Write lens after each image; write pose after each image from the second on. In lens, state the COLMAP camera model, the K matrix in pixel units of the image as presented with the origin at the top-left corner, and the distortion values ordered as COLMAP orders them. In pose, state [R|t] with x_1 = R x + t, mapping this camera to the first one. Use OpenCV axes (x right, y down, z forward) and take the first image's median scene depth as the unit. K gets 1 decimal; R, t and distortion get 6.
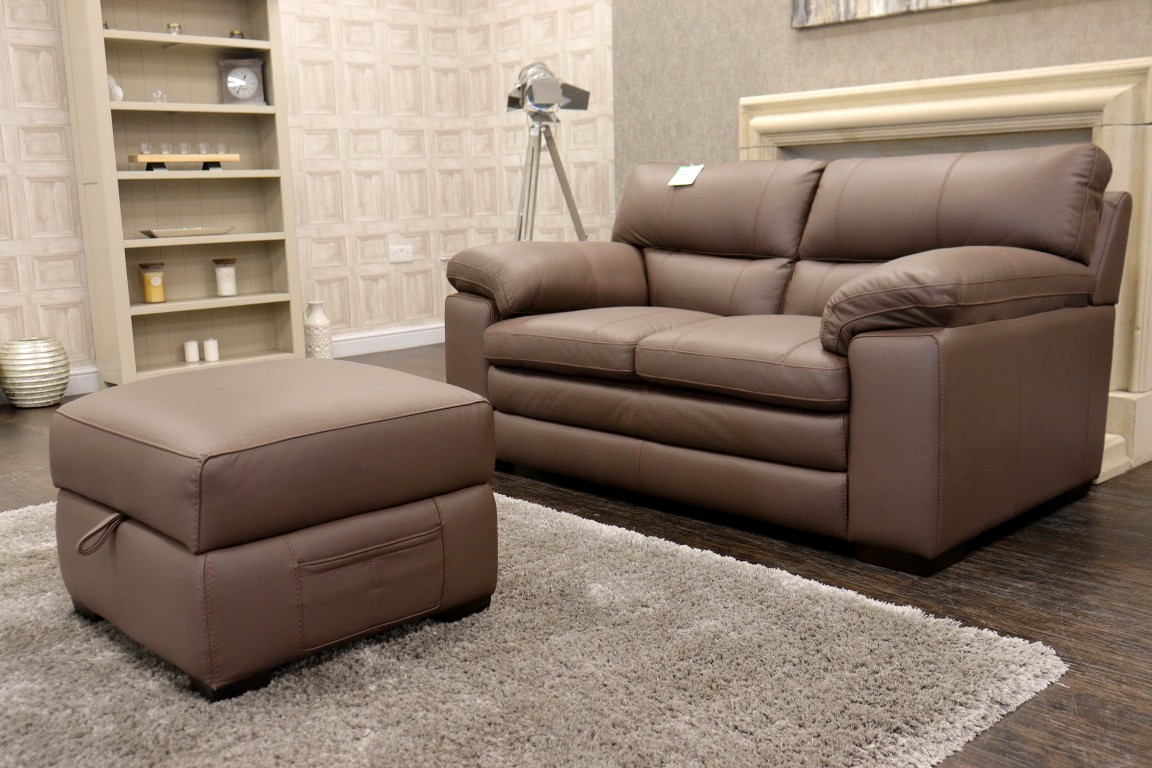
lens RADIAL K [[1144.7, 0, 576.0], [0, 1144.7, 384.0], [0, 0, 1]] dist [0.004403, 0.000826]
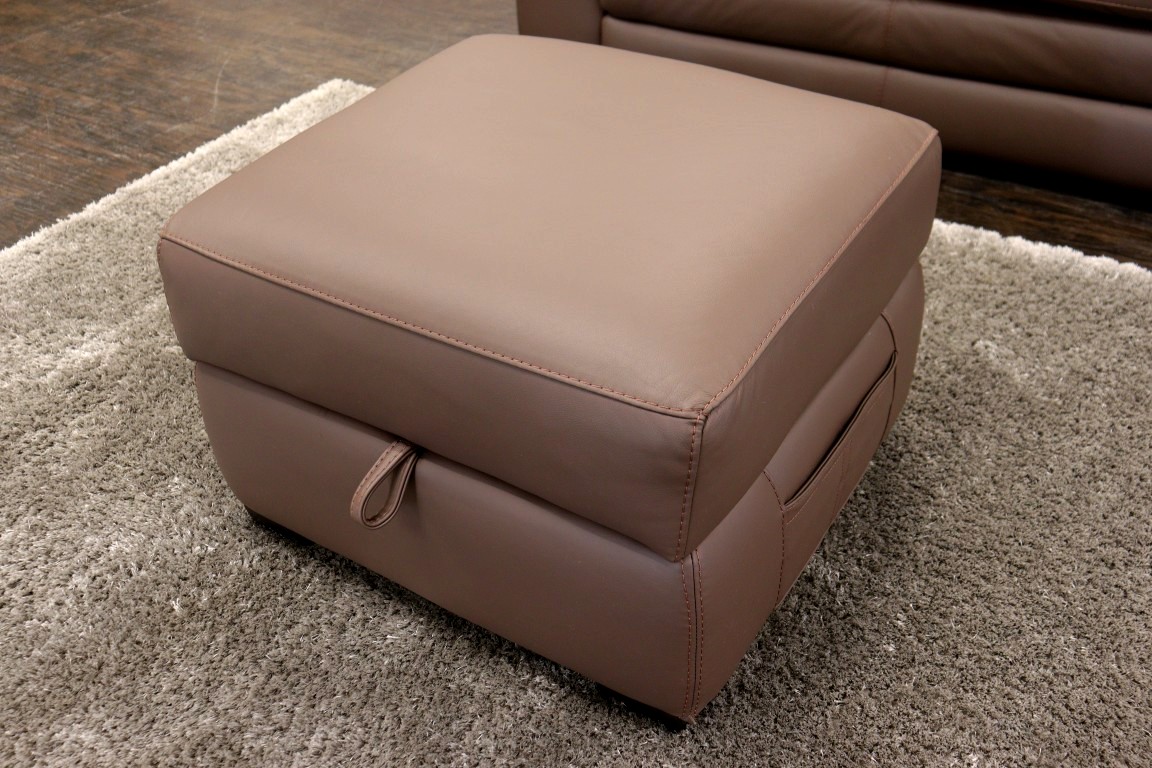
lens RADIAL K [[1125.5, 0, 576.0], [0, 1125.5, 384.0], [0, 0, 1]] dist [-0.006236, 0.004871]
pose [[0.972702, -0.159141, 0.168895, -0.247498], [0.065284, 0.886078, 0.458916, -0.097094], [-0.222687, -0.435362, 0.872279, 0.313337]]
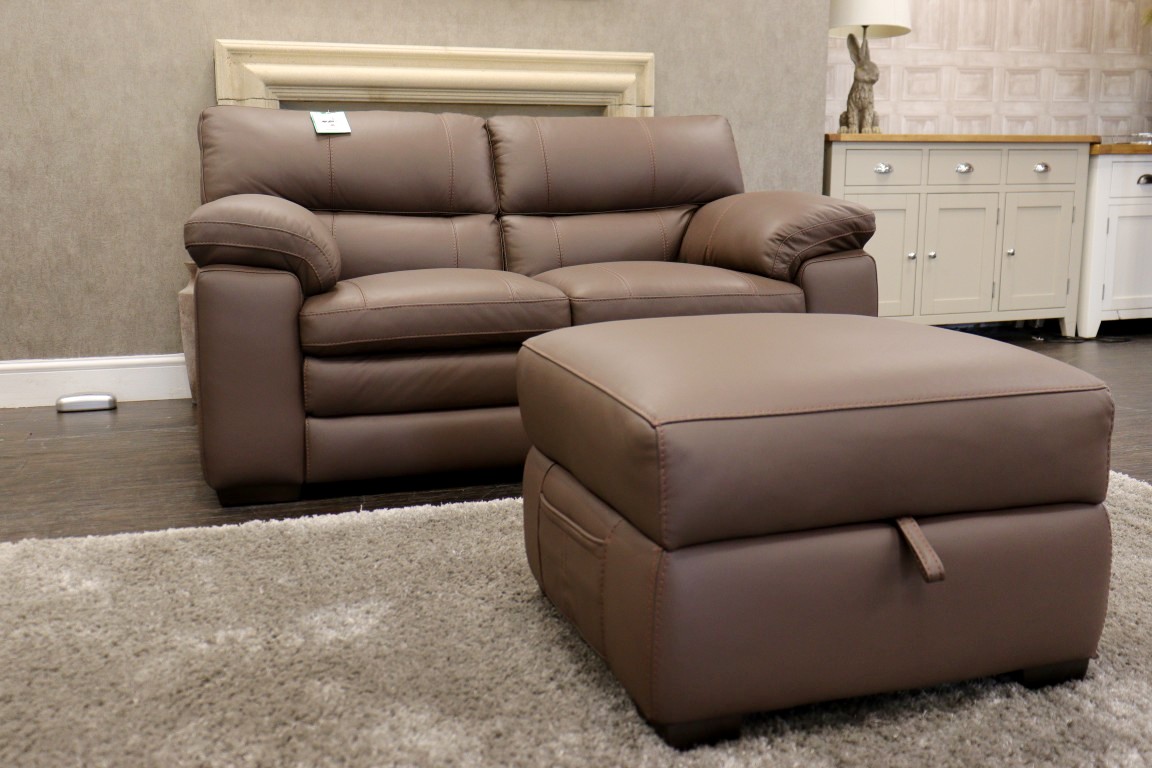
lens RADIAL K [[1130.5, 0, 576.0], [0, 1130.5, 384.0], [0, 0, 1]] dist [0.007912, 0.003818]
pose [[0.433213, -0.132824, 0.891451, -0.667828], [0.142340, 0.986751, 0.077852, -0.032082], [-0.889981, 0.093162, 0.446380, 0.527617]]
